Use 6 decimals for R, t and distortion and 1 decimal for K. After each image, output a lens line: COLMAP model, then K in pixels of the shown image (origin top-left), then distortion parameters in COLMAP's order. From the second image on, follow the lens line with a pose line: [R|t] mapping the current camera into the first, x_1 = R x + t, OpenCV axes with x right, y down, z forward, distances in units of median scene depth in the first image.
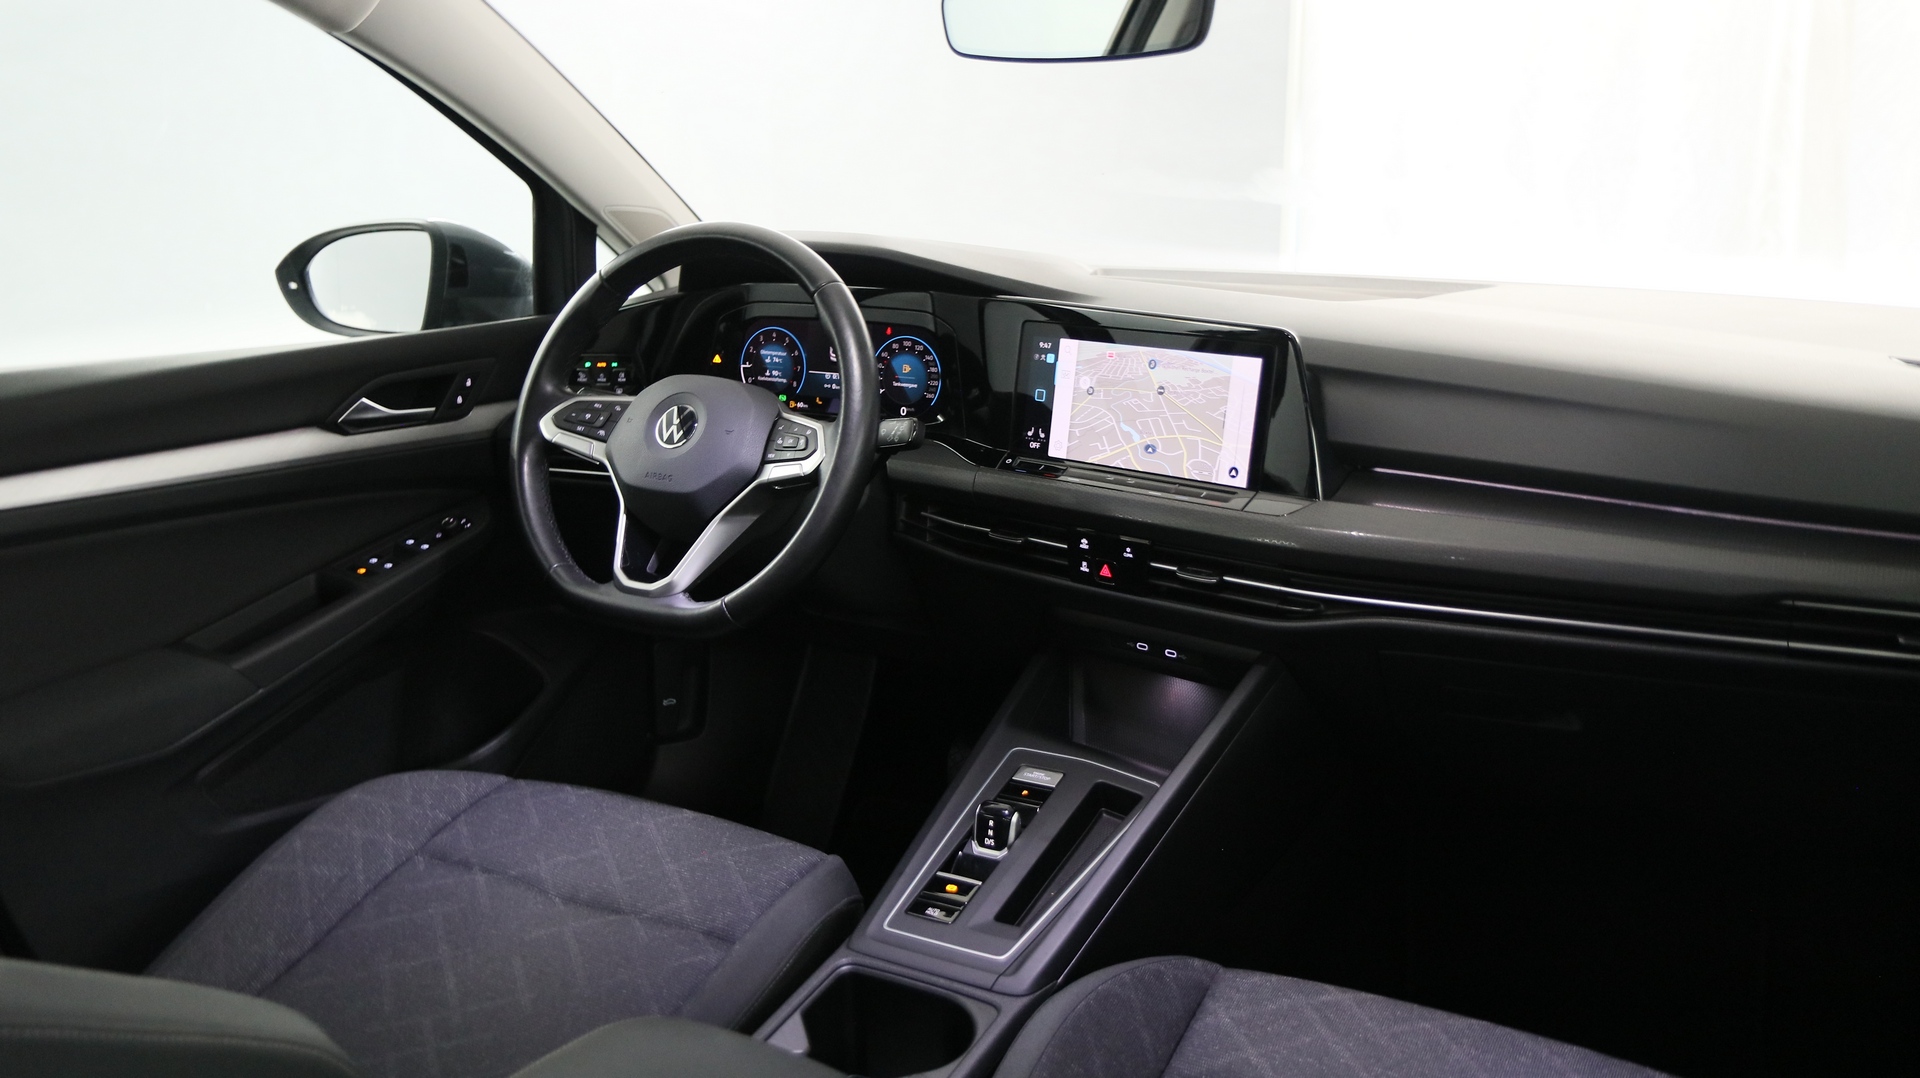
lens RADIAL K [[1580.4, 0, 960.0], [0, 1580.4, 539.0], [0, 0, 1]] dist [-0.014578, -0.001657]
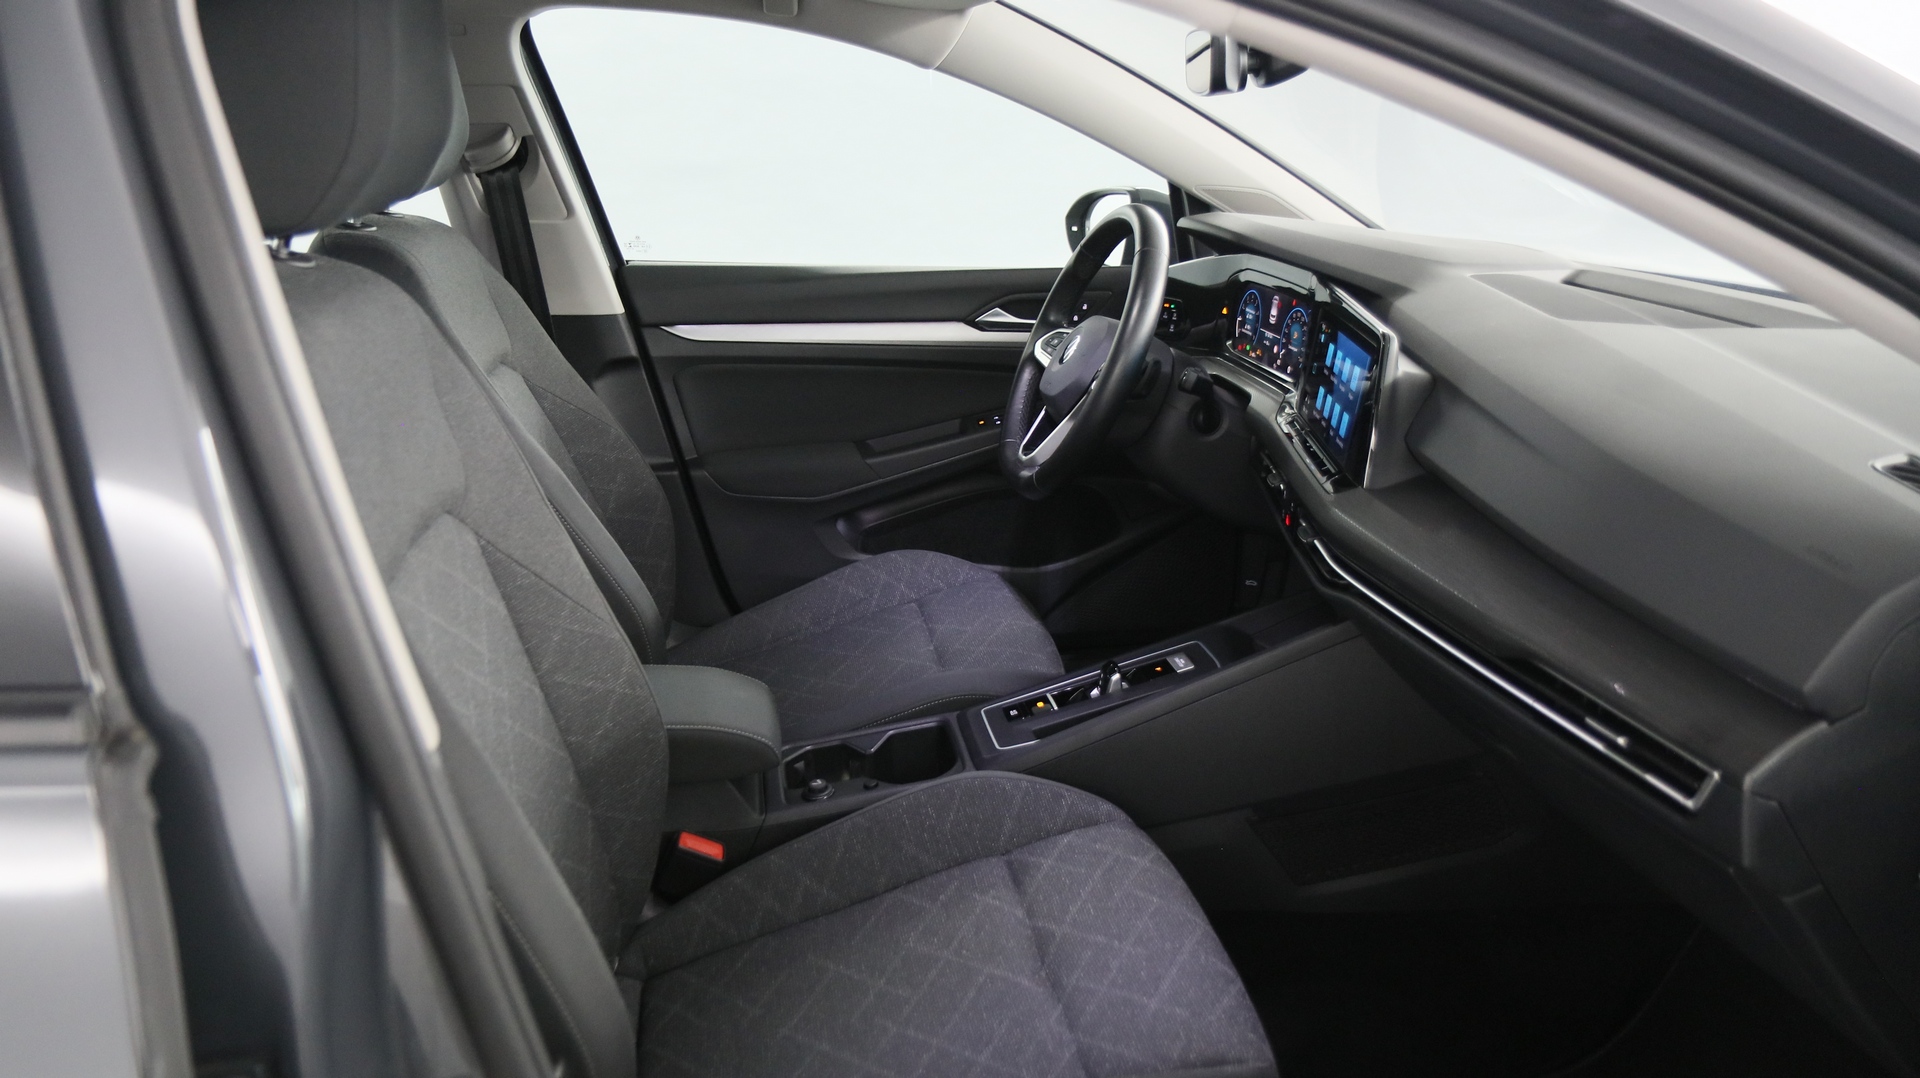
lens RADIAL K [[1470.9, 0, 960.0], [0, 1470.9, 539.0], [0, 0, 1]] dist [-0.020216, 0.011139]
pose [[0.616430, 0.230602, -0.752886, 0.752521], [-0.187229, 0.971658, 0.144316, -0.077153], [0.764827, 0.052001, 0.642134, 0.100706]]
